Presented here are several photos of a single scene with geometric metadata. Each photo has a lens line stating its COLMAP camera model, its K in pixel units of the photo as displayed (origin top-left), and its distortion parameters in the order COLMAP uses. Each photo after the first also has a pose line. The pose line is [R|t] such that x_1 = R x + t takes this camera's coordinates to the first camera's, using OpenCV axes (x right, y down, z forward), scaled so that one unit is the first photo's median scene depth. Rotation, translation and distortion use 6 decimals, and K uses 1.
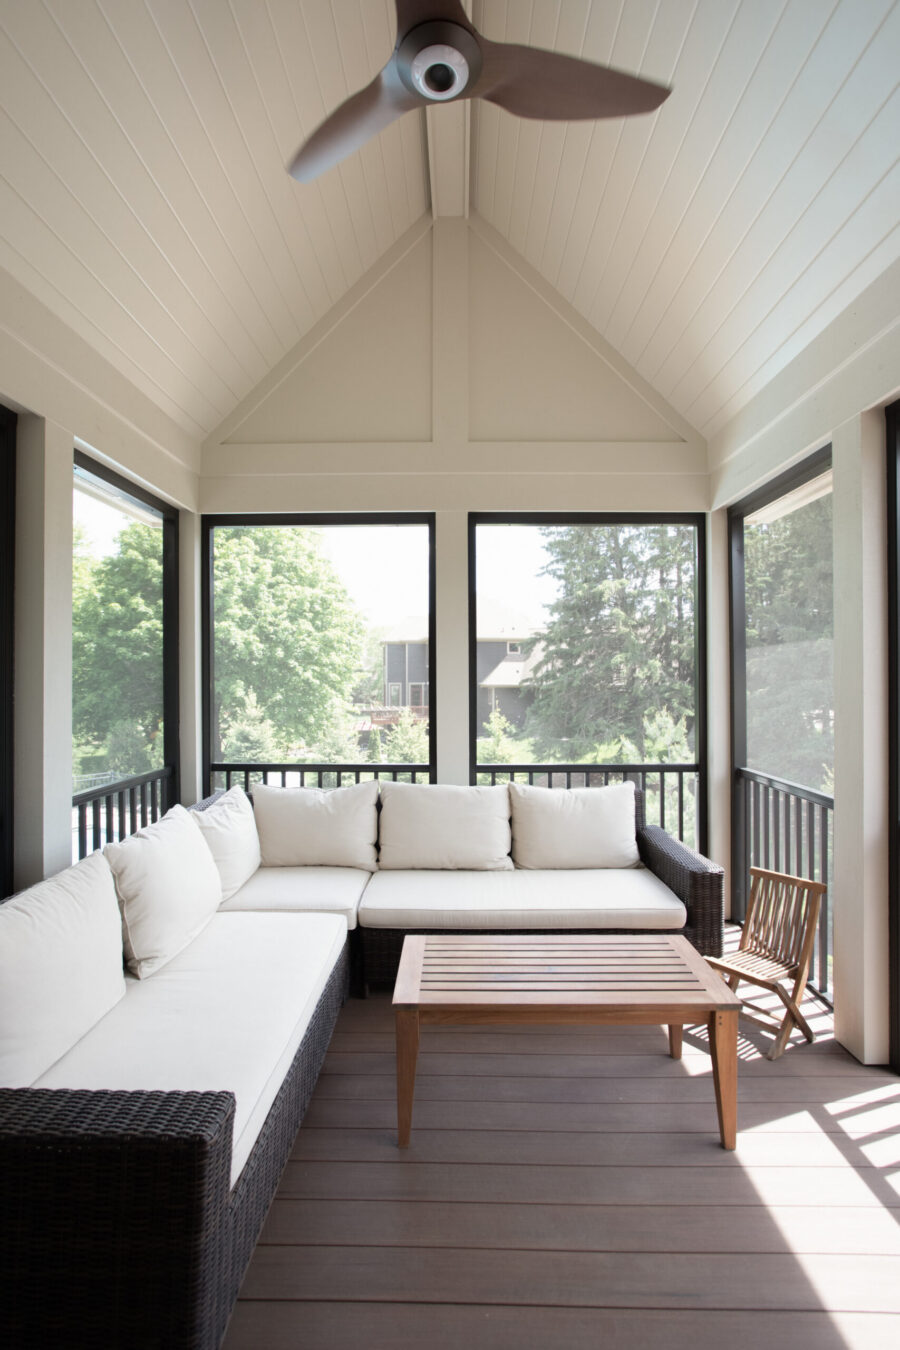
lens RADIAL K [[675.3, 0, 461.9], [0, 675.3, 676.8], [0, 0, 1]] dist [-0.014134, 0.001659]
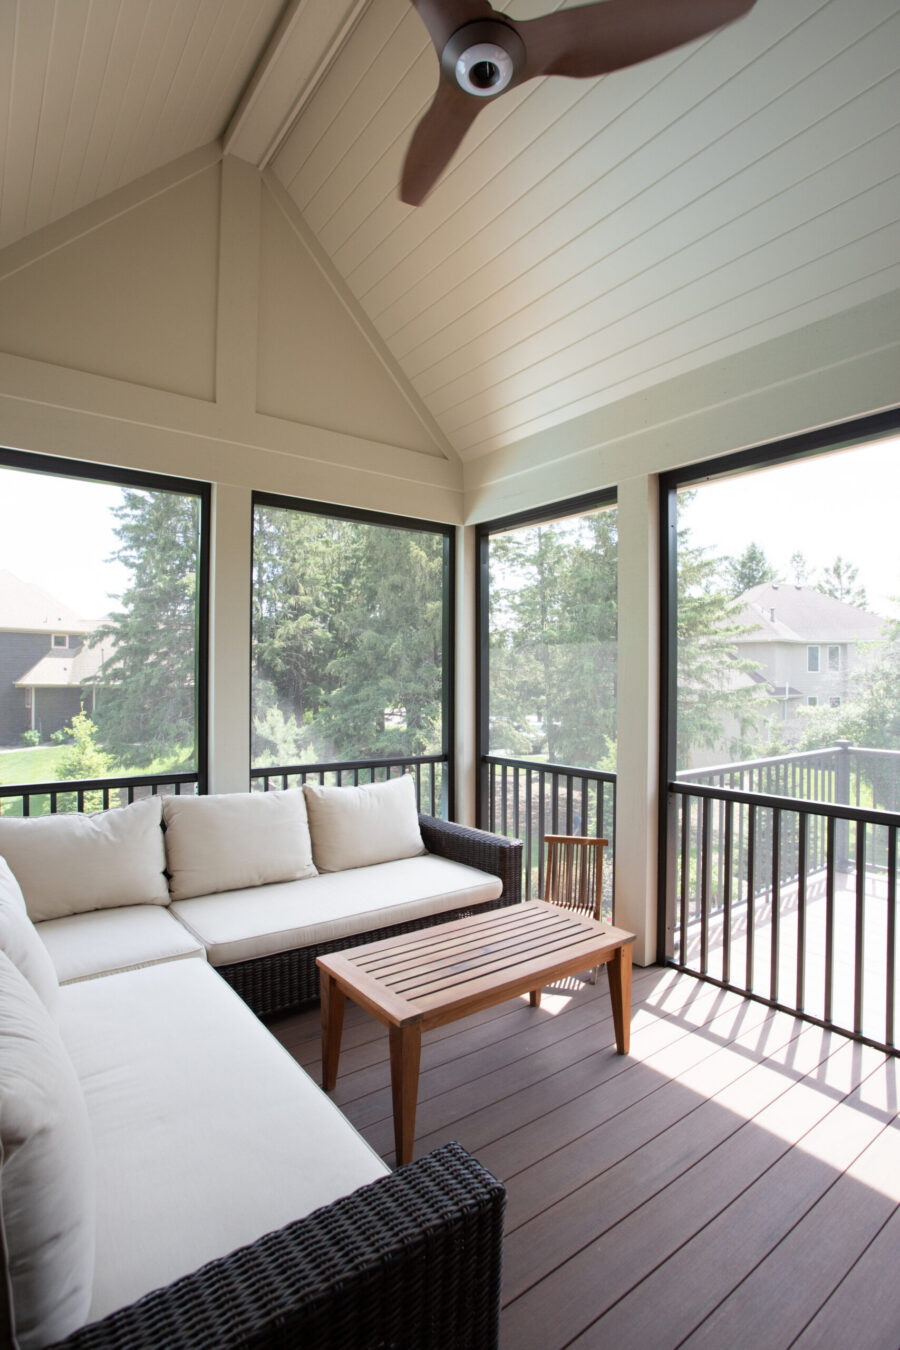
lens RADIAL K [[675.3, 0, 458.4], [0, 675.3, 679.2], [0, 0, 1]] dist [-0.014134, 0.001659]
pose [[0.798768, 0.005825, 0.601610, -0.314313], [-0.007811, 0.999969, 0.000689, 0.006261], [-0.601588, -0.005249, 0.798789, 0.110993]]
